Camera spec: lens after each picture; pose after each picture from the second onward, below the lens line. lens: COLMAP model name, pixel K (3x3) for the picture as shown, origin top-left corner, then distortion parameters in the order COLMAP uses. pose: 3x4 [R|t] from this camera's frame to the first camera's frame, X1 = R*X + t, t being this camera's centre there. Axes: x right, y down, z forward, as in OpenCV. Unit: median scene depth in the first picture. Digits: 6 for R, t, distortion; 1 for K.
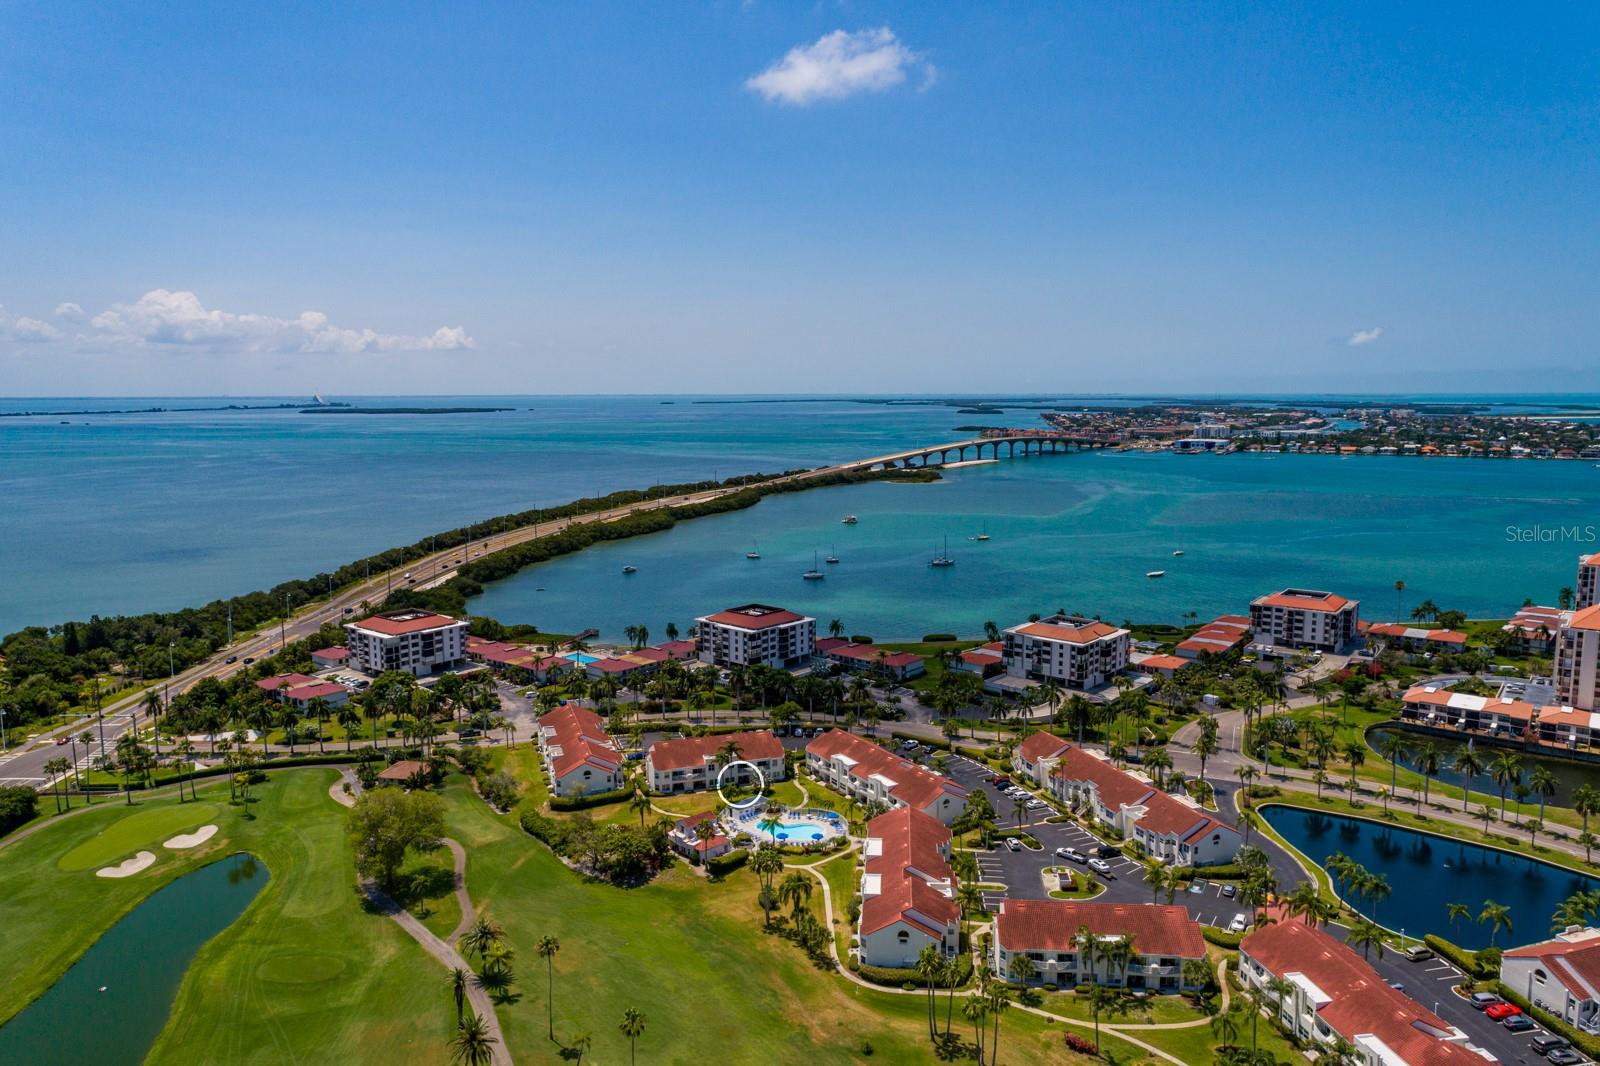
lens RADIAL K [[1087.0, 0, 799.6], [0, 1087.0, 535.6], [0, 0, 1]] dist [-0.001911, 0.010198]
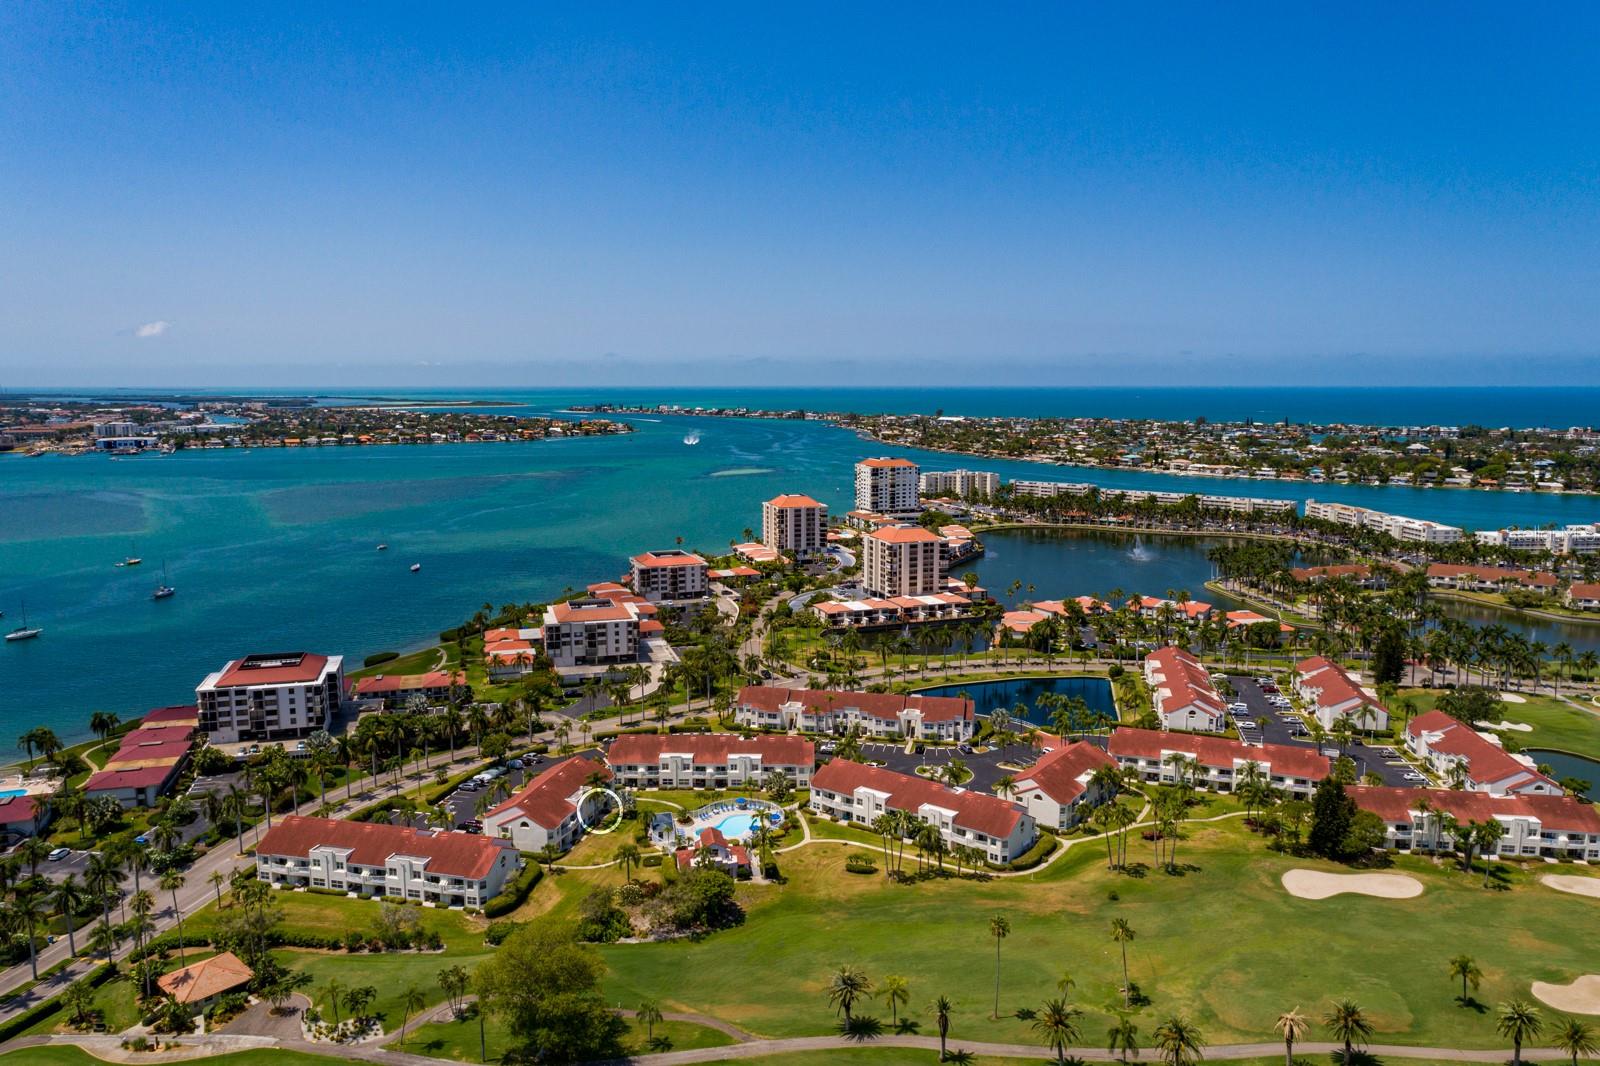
lens RADIAL K [[1094.0, 0, 800.1], [0, 1094.0, 532.2], [0, 0, 1]] dist [-0.007173, 0.020452]
pose [[0.527791, -0.112534, 0.841886, -0.524303], [0.111098, 0.991815, 0.062925, -0.032681], [-0.842077, 0.060321, 0.535974, 0.268889]]
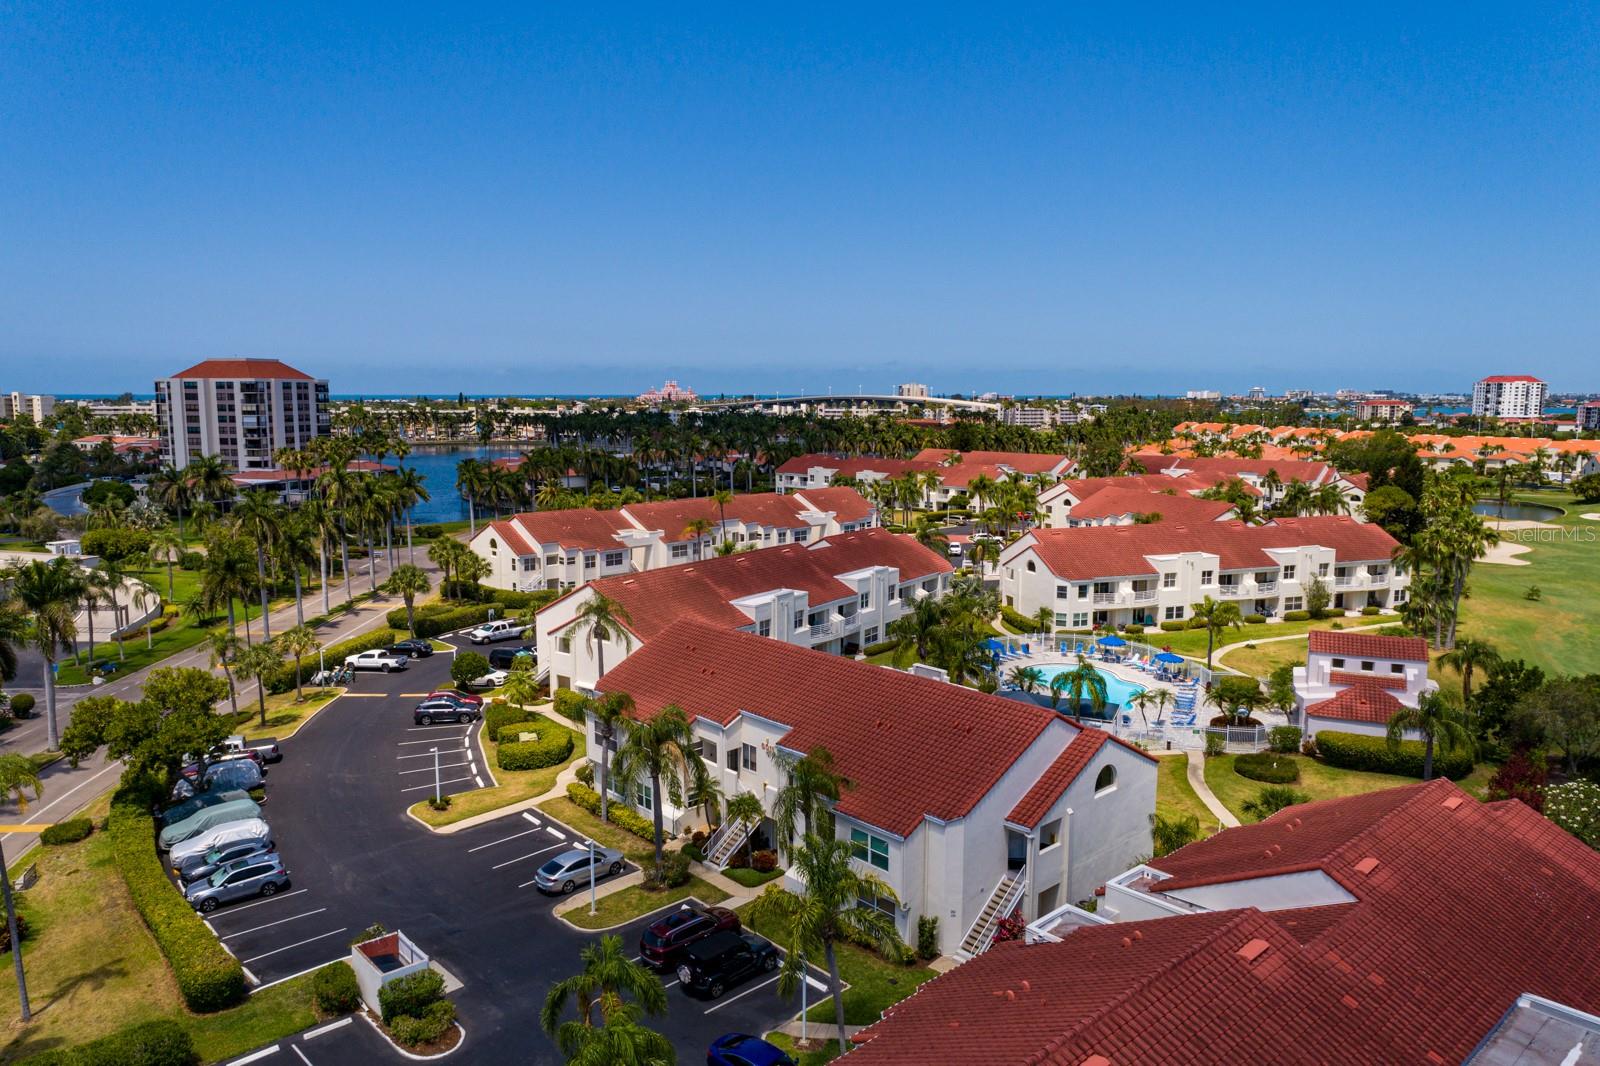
lens RADIAL K [[1089.8, 0, 799.9], [0, 1089.8, 526.8], [0, 0, 1]] dist [-0.004520, 0.016549]
pose [[-0.406765, -0.108352, 0.907085, -0.217149], [0.122079, 0.977588, 0.171517, 0.089431], [-0.905339, 0.180503, -0.384421, 0.833628]]
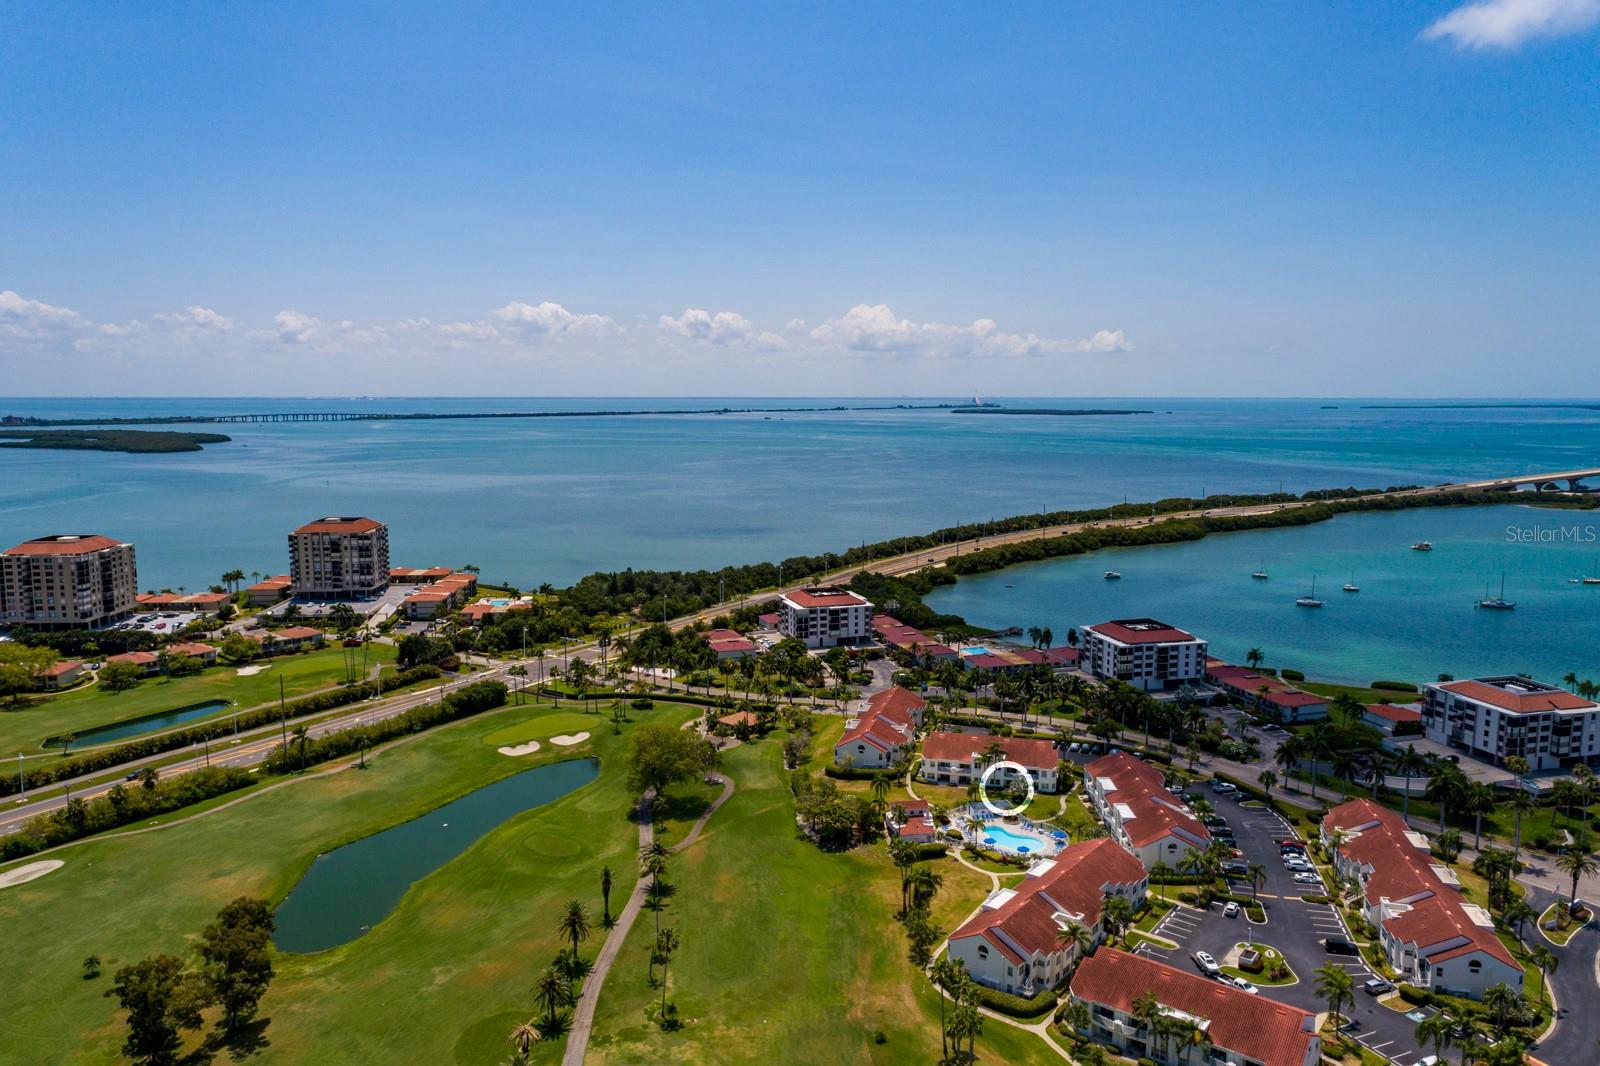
lens RADIAL K [[1089.8, 0, 799.9], [0, 1089.8, 526.8], [0, 0, 1]] dist [-0.004520, 0.016549]
pose [[0.836295, 0.070535, -0.543724, 0.234917], [-0.076168, 0.997021, 0.012185, -0.005930], [0.542963, 0.031224, 0.839176, 0.038693]]
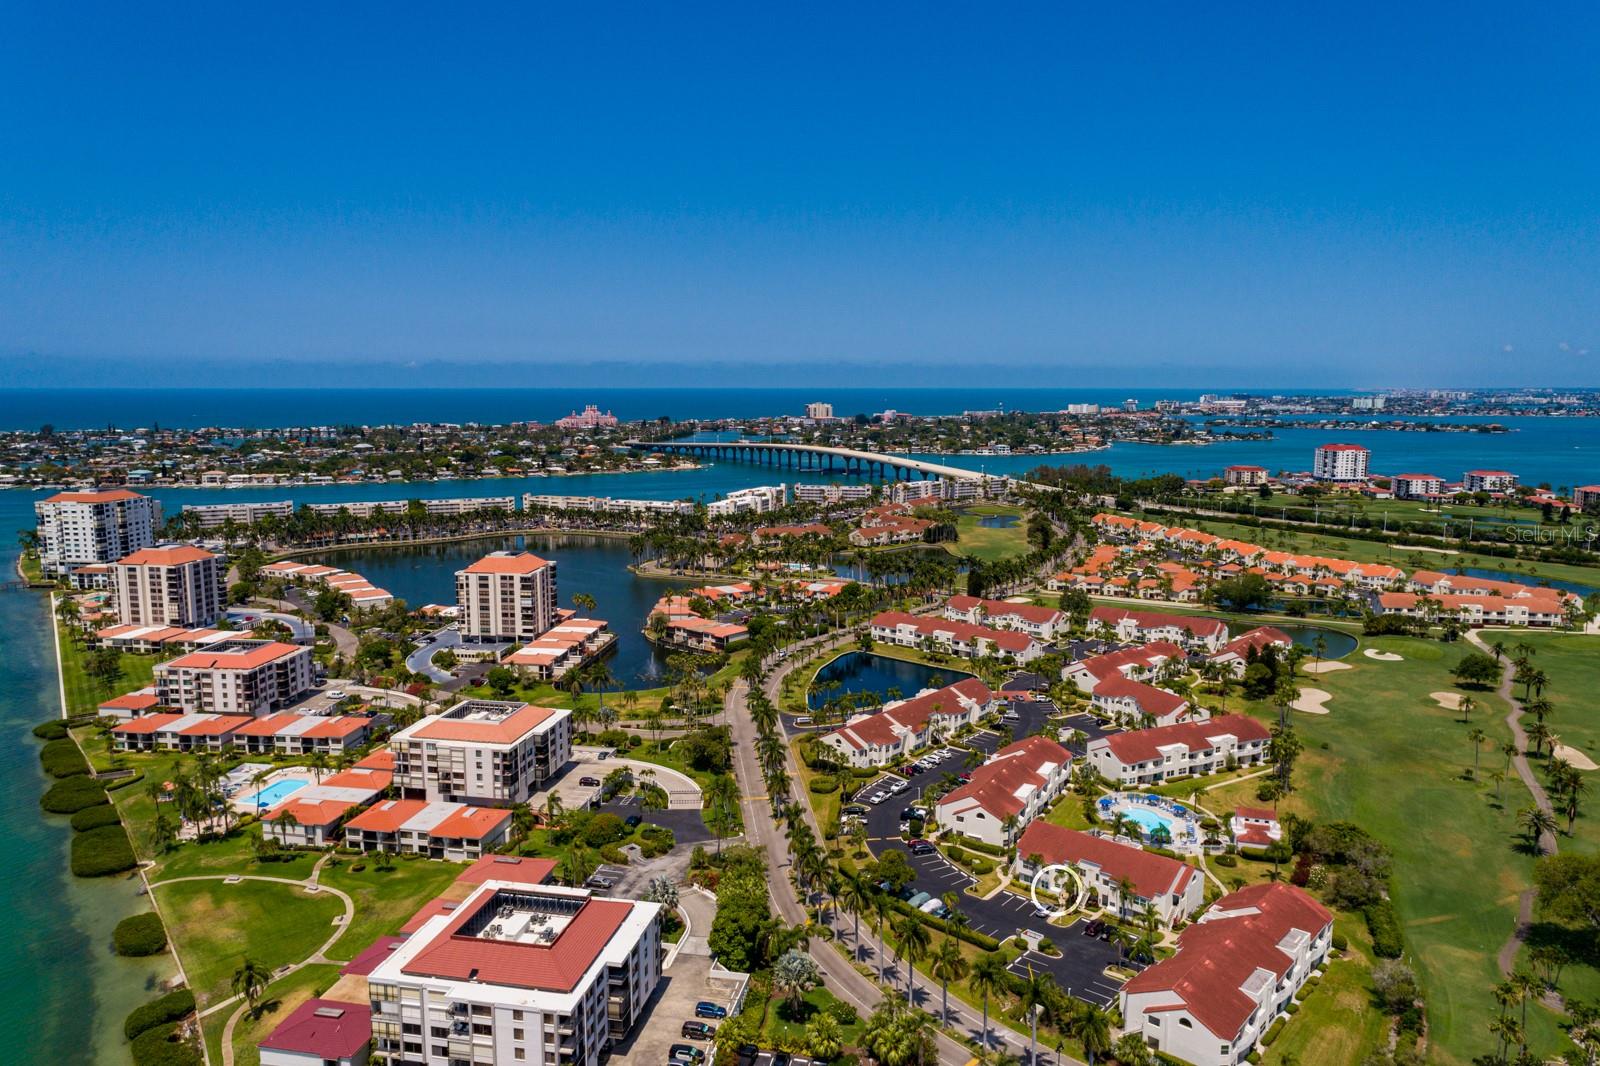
lens RADIAL K [[1094.0, 0, 800.1], [0, 1094.0, 532.2], [0, 0, 1]] dist [-0.007173, 0.020452]
pose [[-0.503164, -0.113058, 0.856764, -0.459294], [0.116659, 0.973445, 0.196967, -0.151813], [-0.856281, 0.199056, -0.476613, 1.147557]]
